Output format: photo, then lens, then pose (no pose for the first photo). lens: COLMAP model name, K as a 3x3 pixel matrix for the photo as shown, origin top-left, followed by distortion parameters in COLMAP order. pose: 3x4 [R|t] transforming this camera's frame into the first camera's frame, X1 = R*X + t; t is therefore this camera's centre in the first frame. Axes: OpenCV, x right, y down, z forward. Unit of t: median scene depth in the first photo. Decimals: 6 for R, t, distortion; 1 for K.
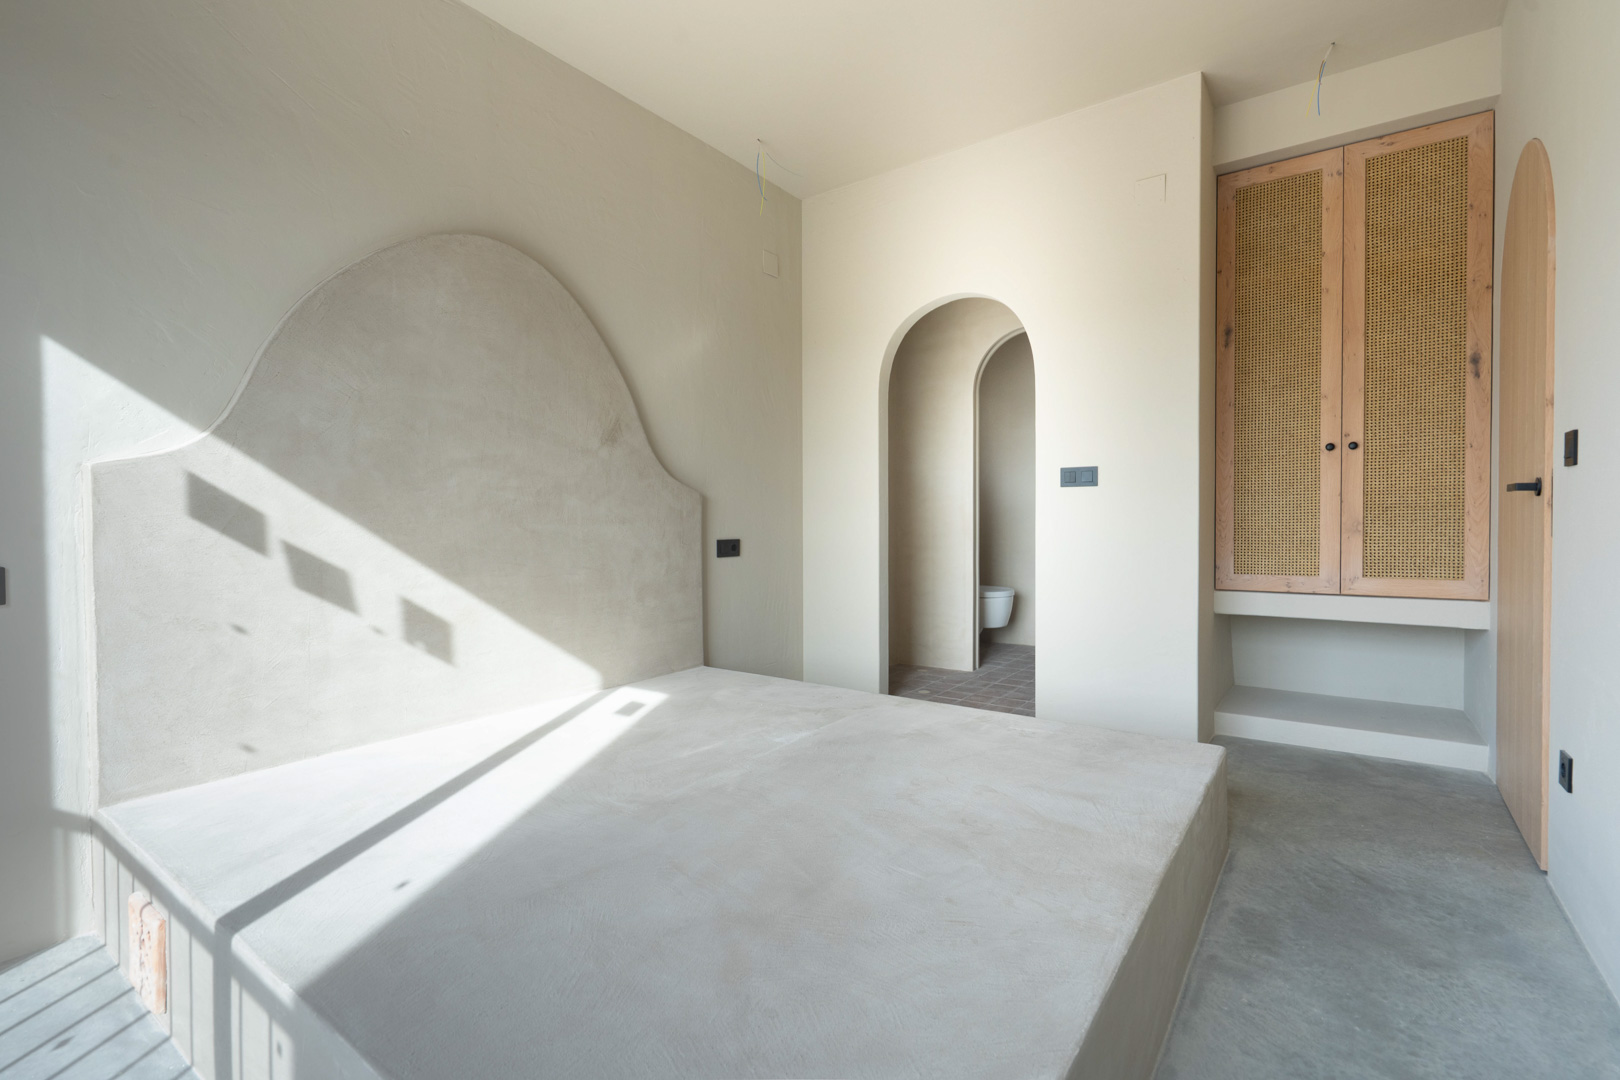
lens RADIAL K [[729.7, 0, 809.4], [0, 729.7, 532.1], [0, 0, 1]] dist [-0.006825, 0.002653]
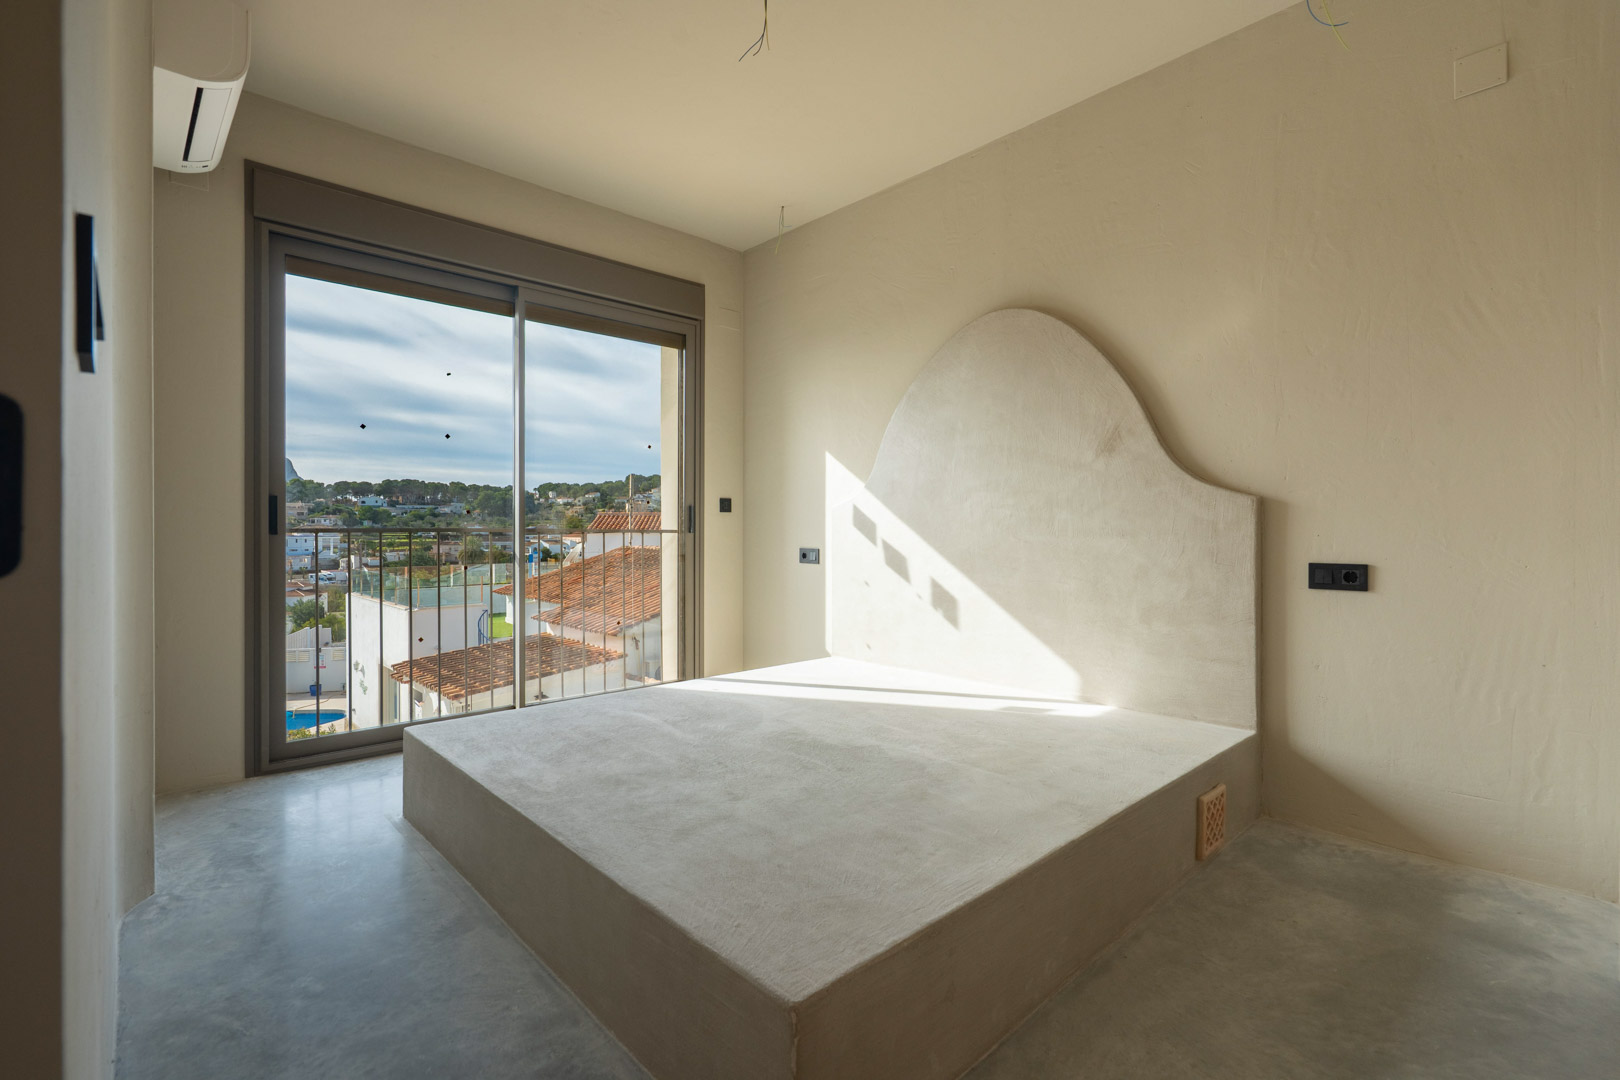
lens RADIAL K [[729.7, 0, 808.0], [0, 729.7, 531.8], [0, 0, 1]] dist [-0.006825, 0.002653]
pose [[-0.187153, 0.011384, -0.982265, 0.822887], [-0.017740, 0.999731, 0.014966, -0.026937], [0.982171, 0.020227, -0.186901, 0.857336]]
